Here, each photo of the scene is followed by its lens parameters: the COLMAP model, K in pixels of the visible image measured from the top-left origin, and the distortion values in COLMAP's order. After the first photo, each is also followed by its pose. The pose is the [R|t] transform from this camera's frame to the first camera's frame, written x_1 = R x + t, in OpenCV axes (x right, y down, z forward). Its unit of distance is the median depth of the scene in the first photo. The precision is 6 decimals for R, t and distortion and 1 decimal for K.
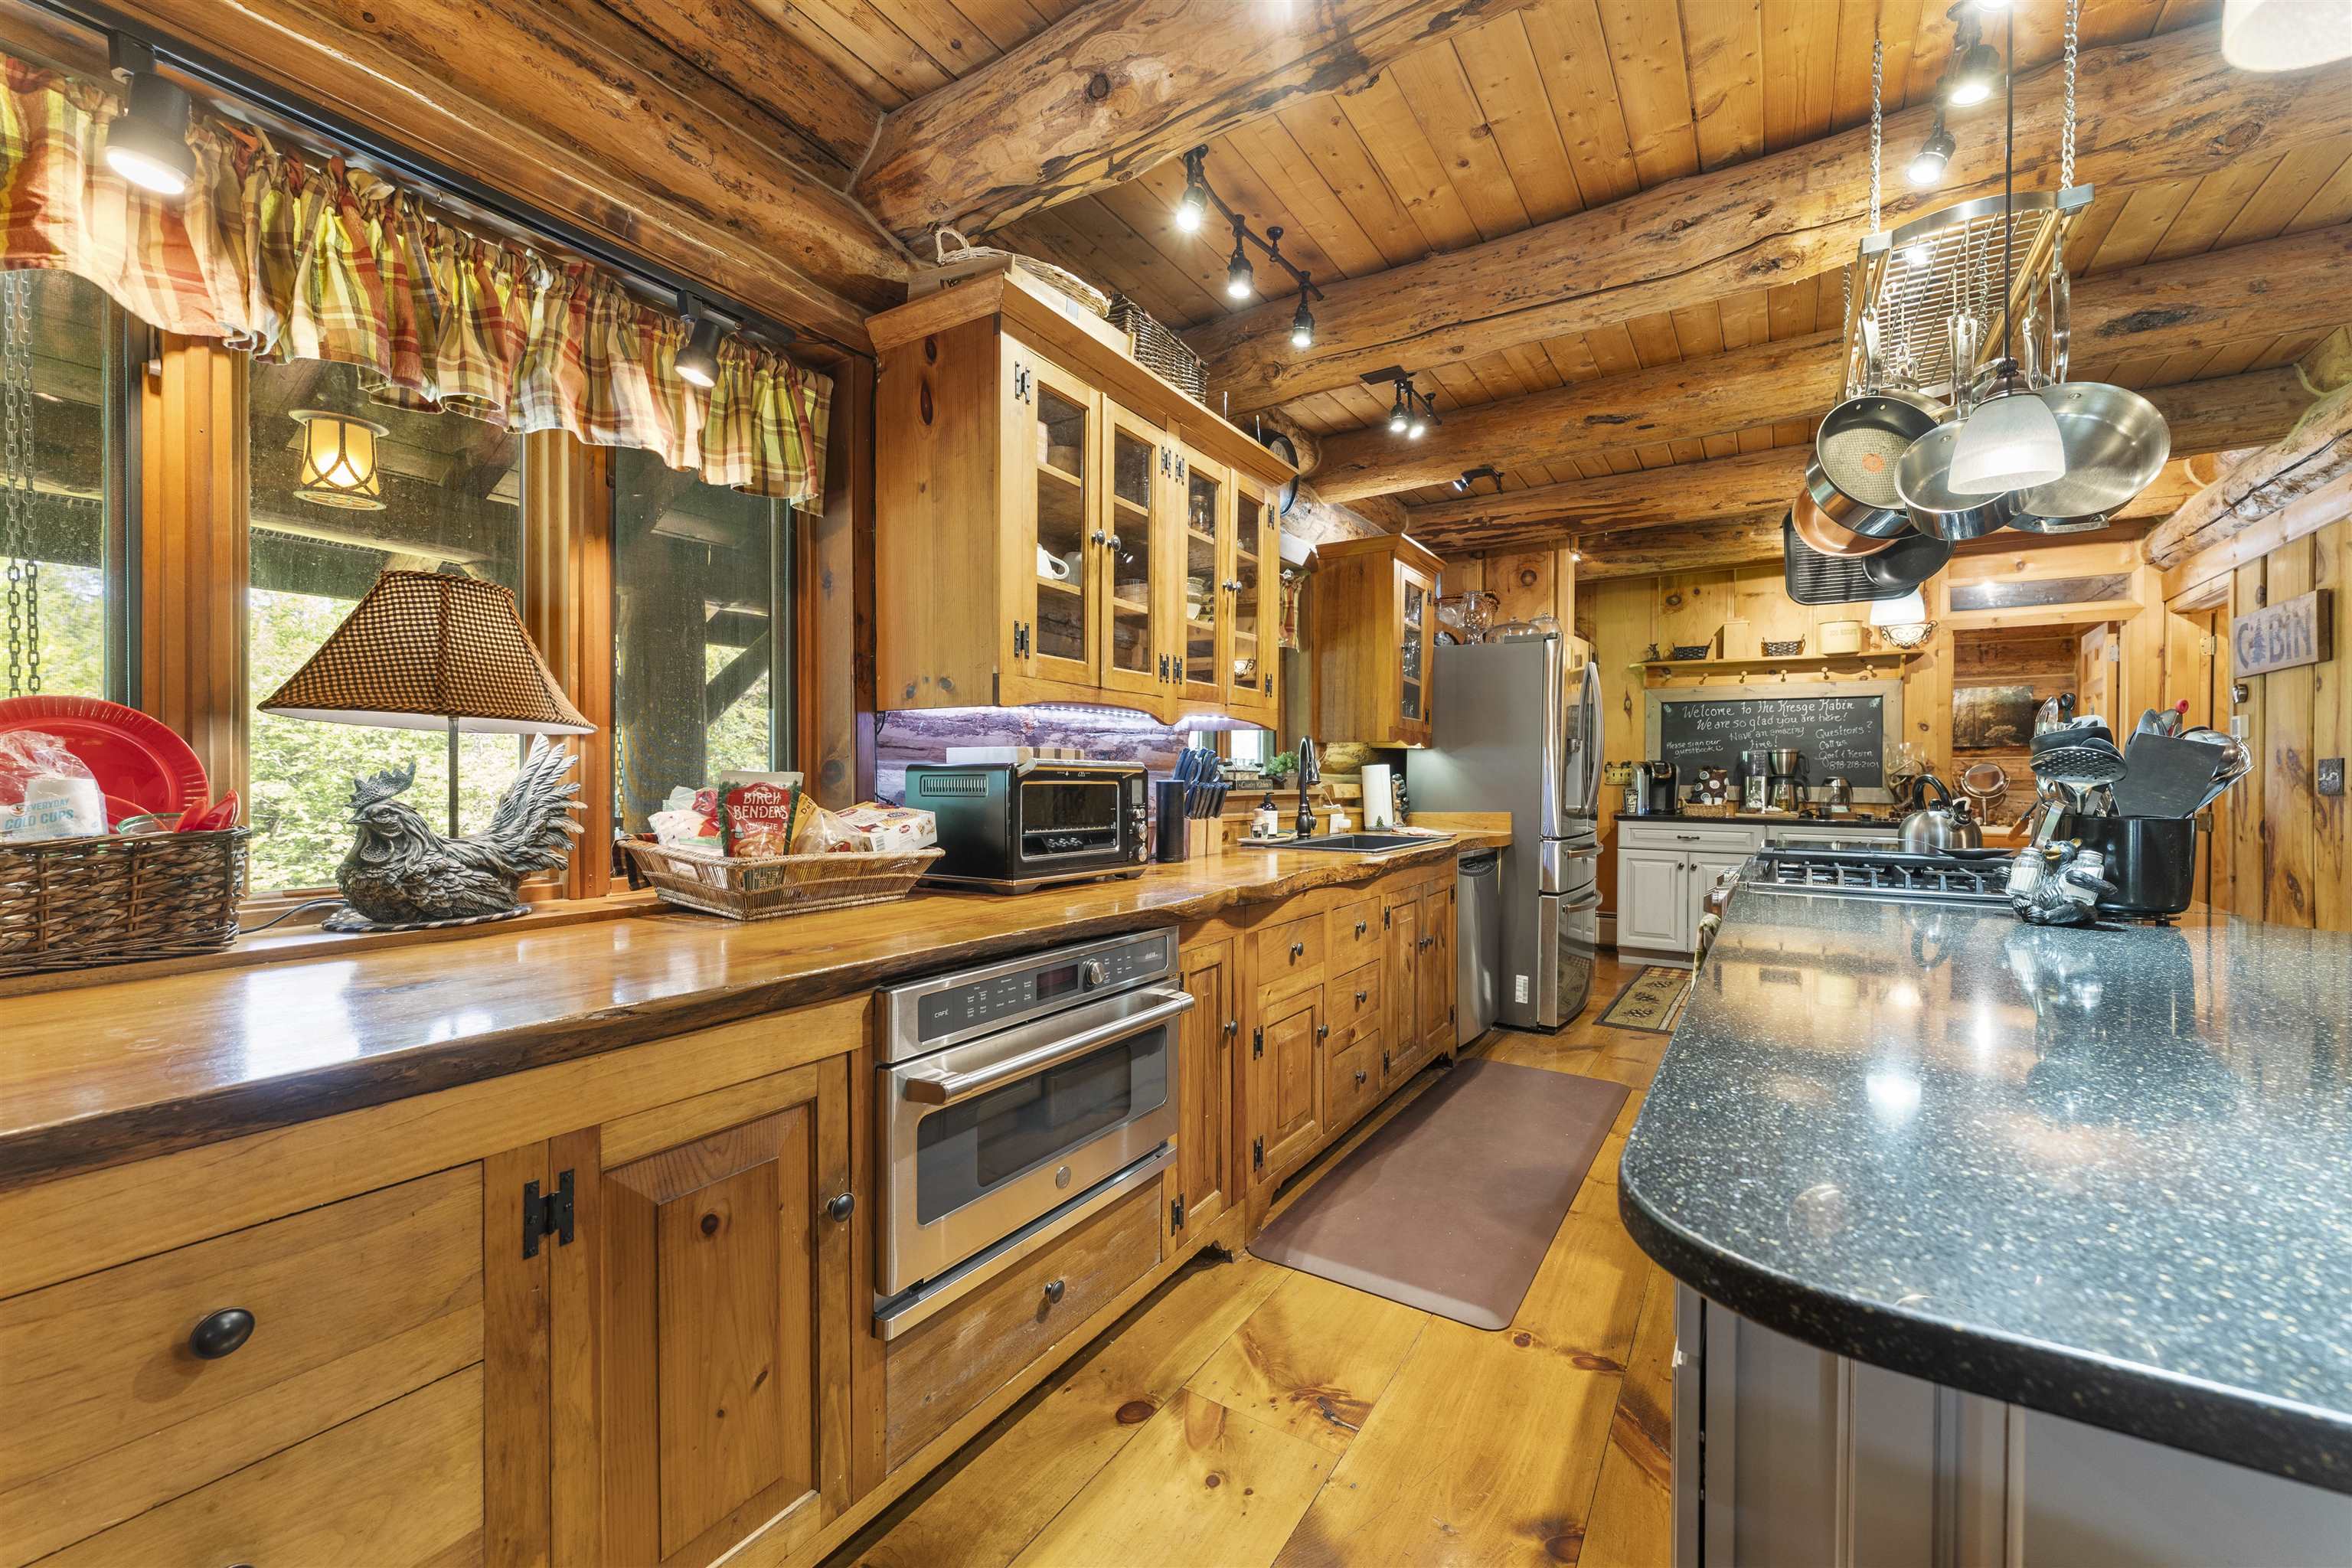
lens RADIAL K [[945.2, 0, 1171.9], [0, 945.2, 778.7], [0, 0, 1]] dist [0.001280, 0.000157]
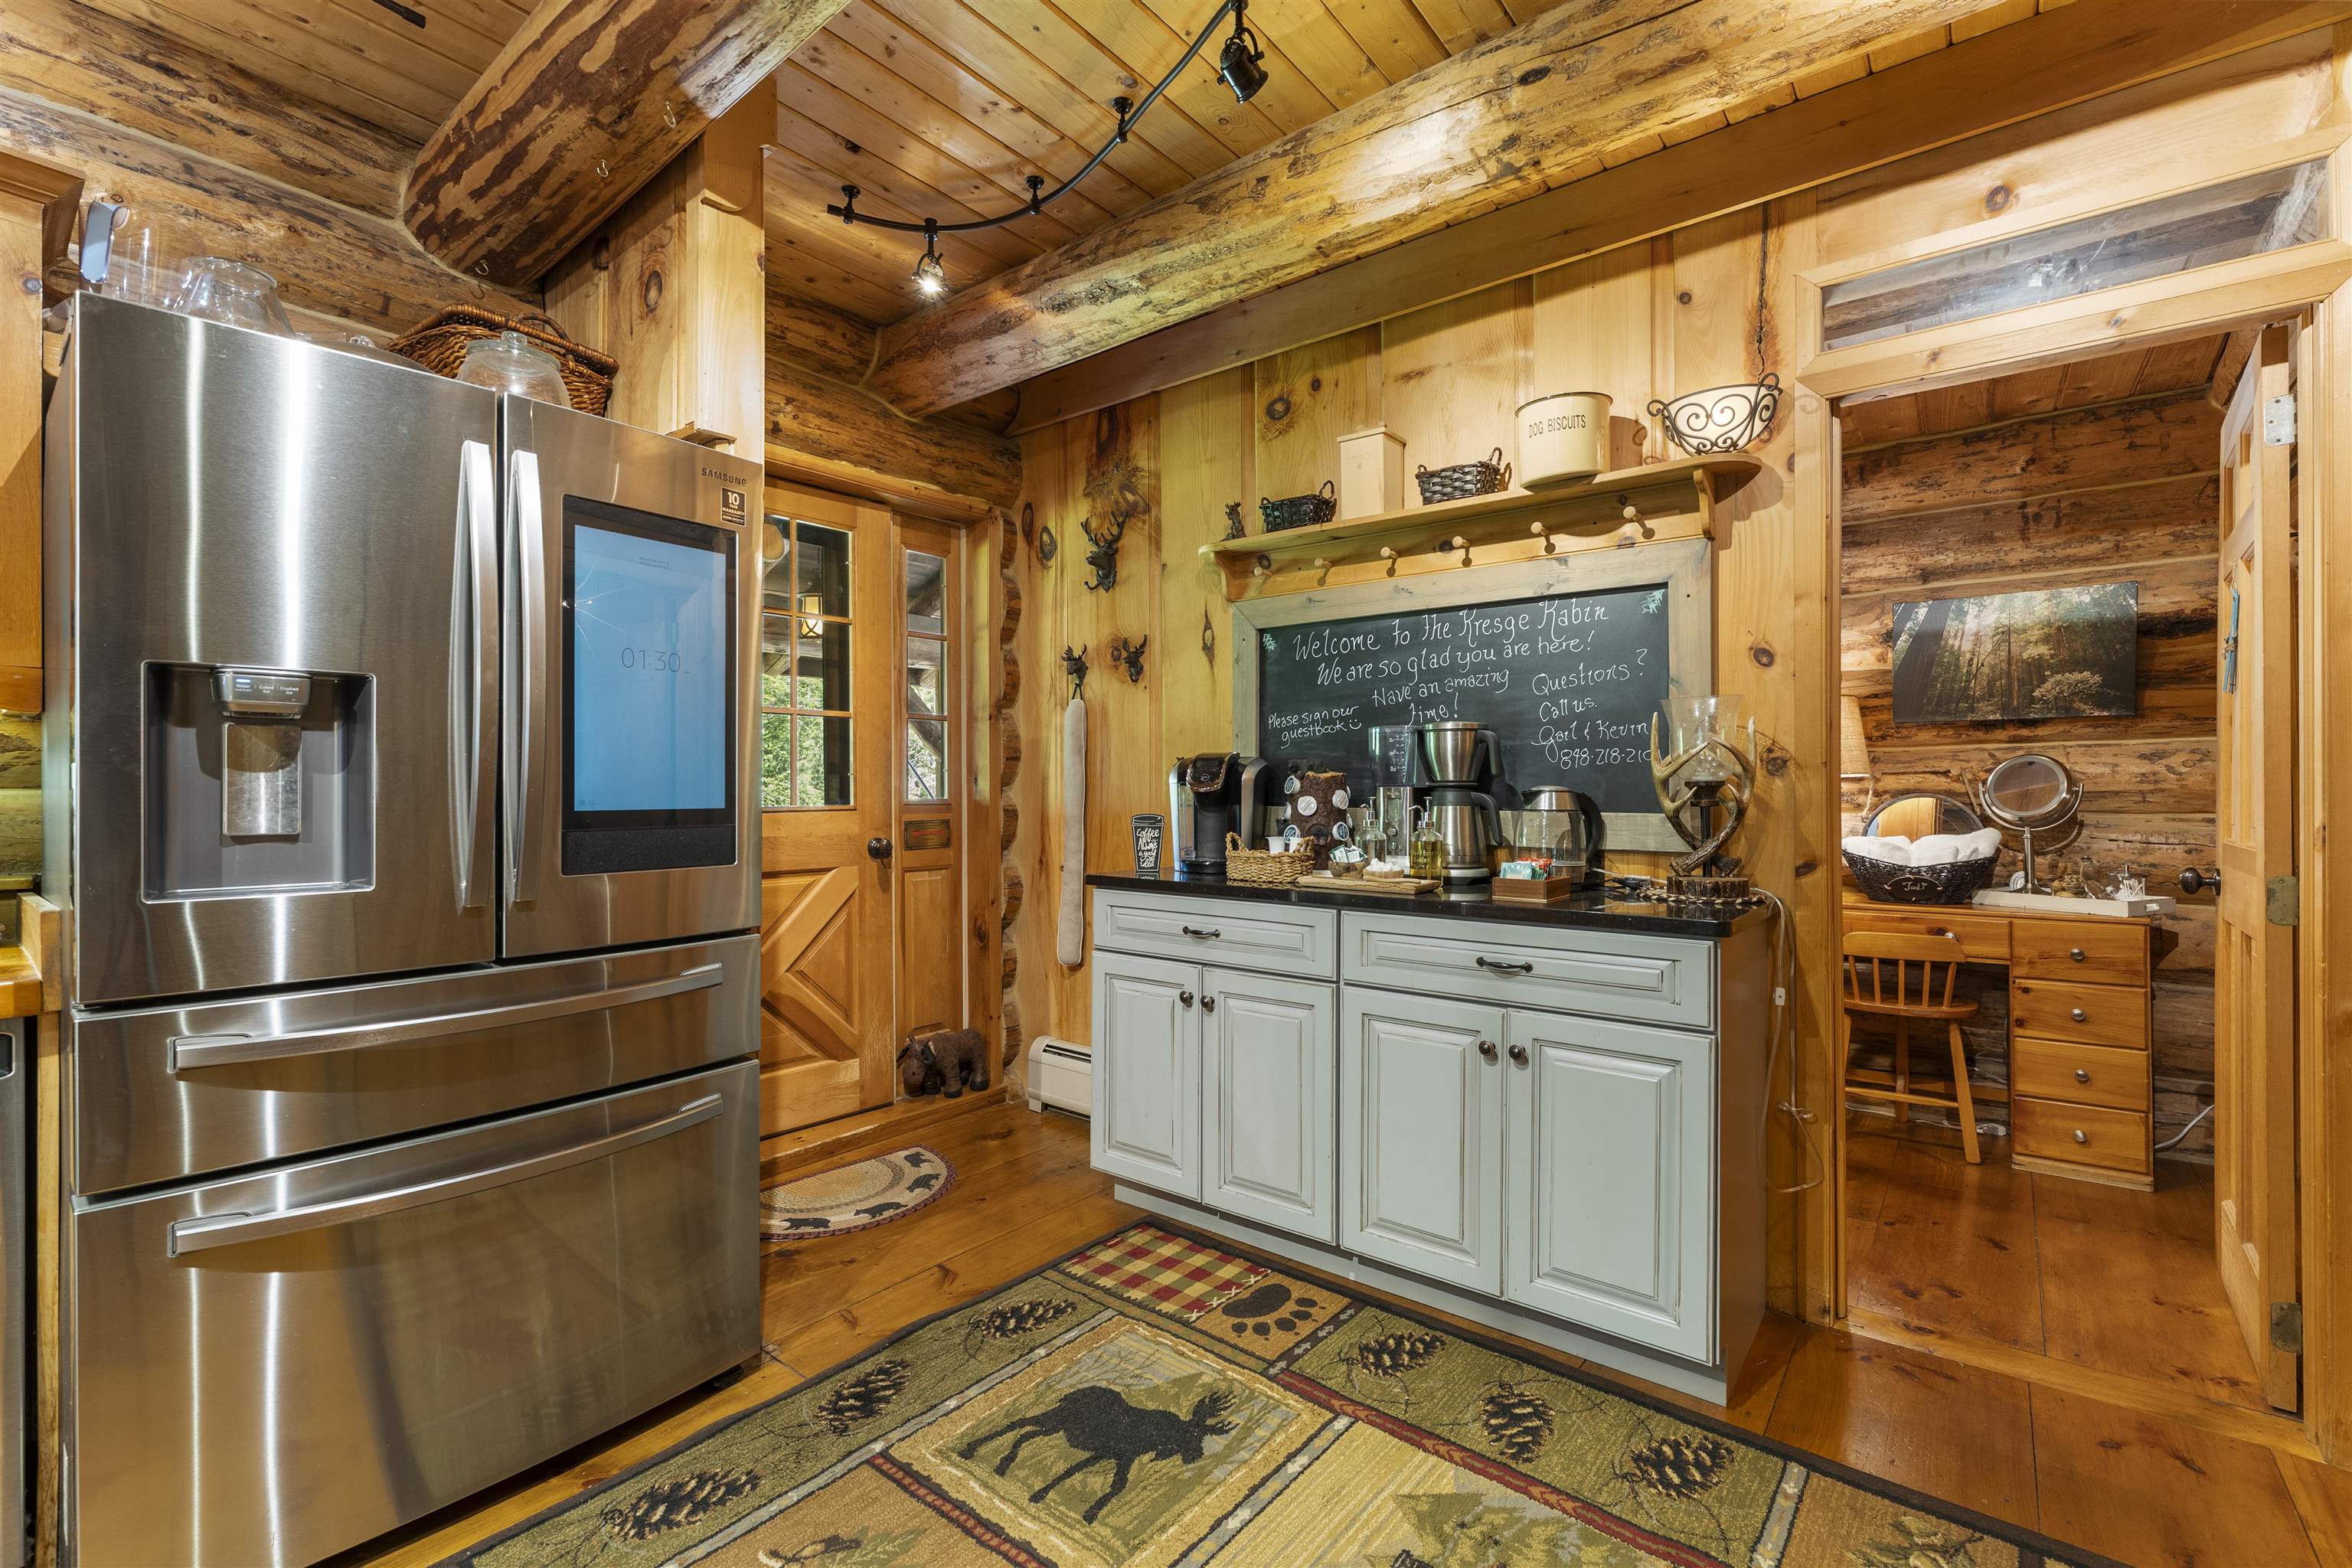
lens RADIAL K [[1016.7, 0, 1176.0], [0, 1016.7, 784.0], [0, 0, 1]] dist [-0.001821, -0.000150]
pose [[0.994613, -0.005611, -0.103505, 0.726155], [0.004764, 0.999953, -0.008428, -0.000130], [0.103547, 0.007890, 0.994593, 0.681240]]
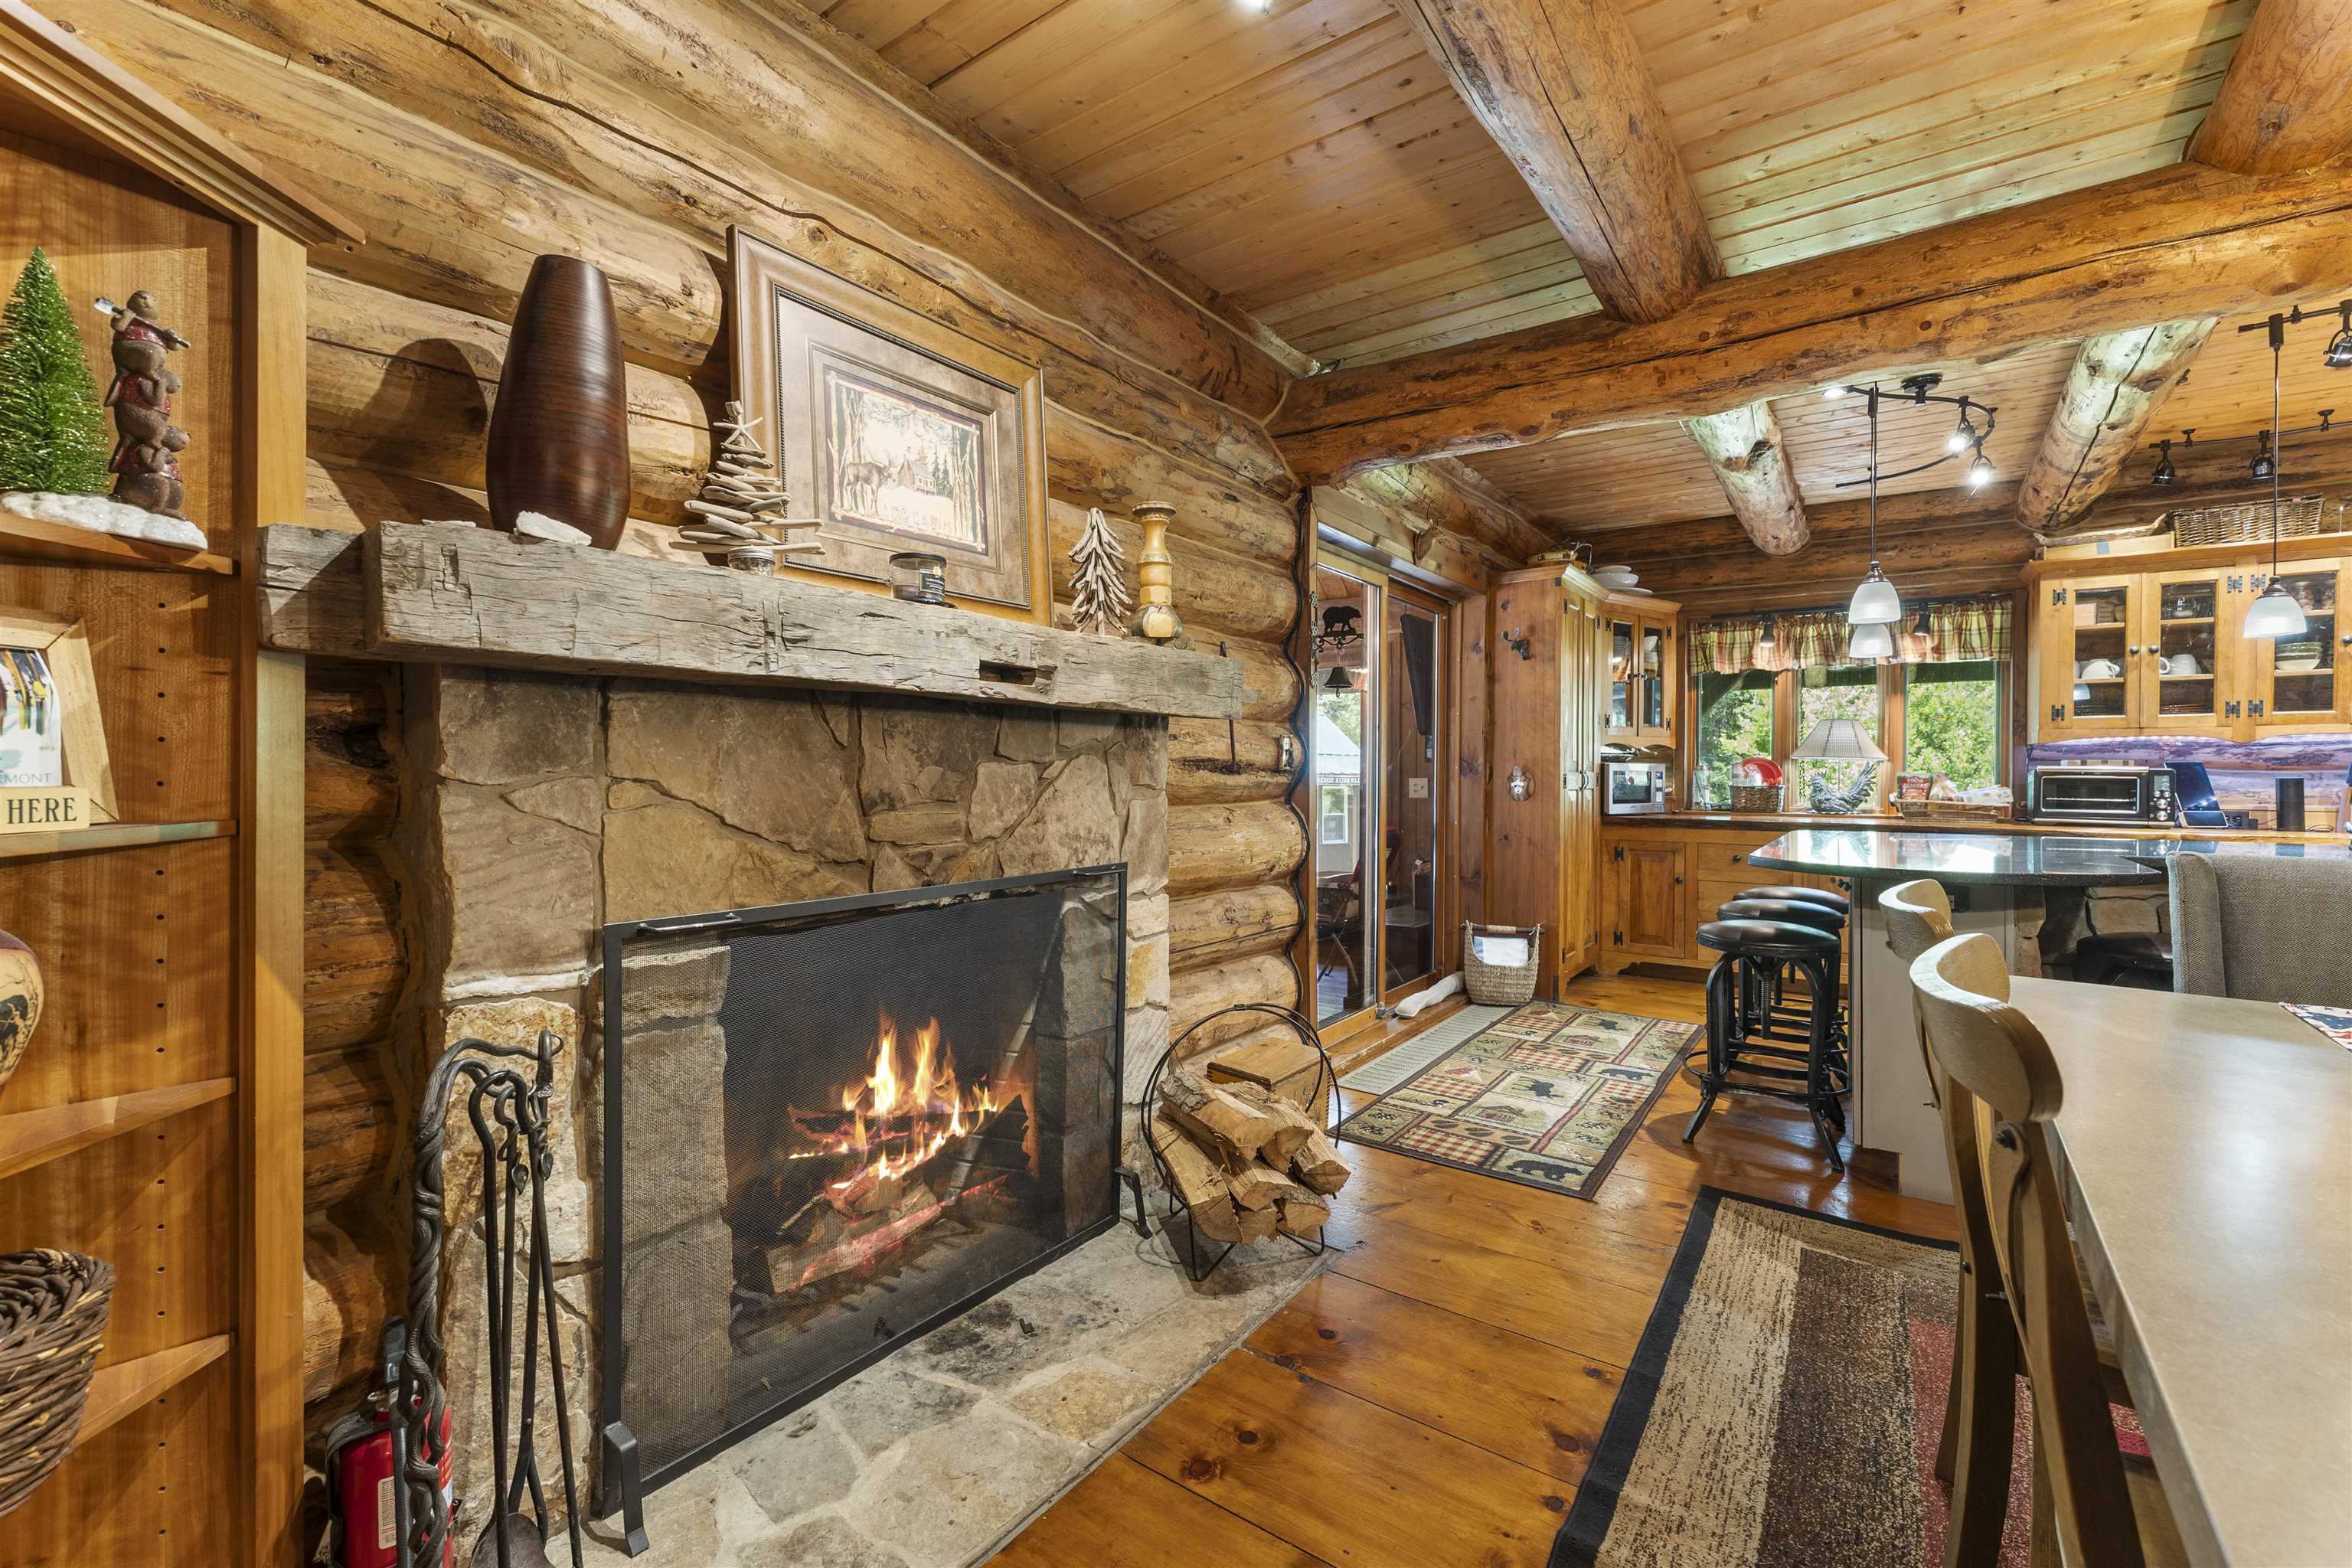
lens RADIAL K [[971.6, 0, 1186.8], [0, 971.6, 777.4], [0, 0, 1]] dist [-0.000492, -0.000009]
pose [[-0.056705, 0.002446, -0.998388, 1.022115], [-0.005970, 0.999978, 0.002789, 0.005212], [0.998373, 0.006118, -0.056689, -0.417605]]
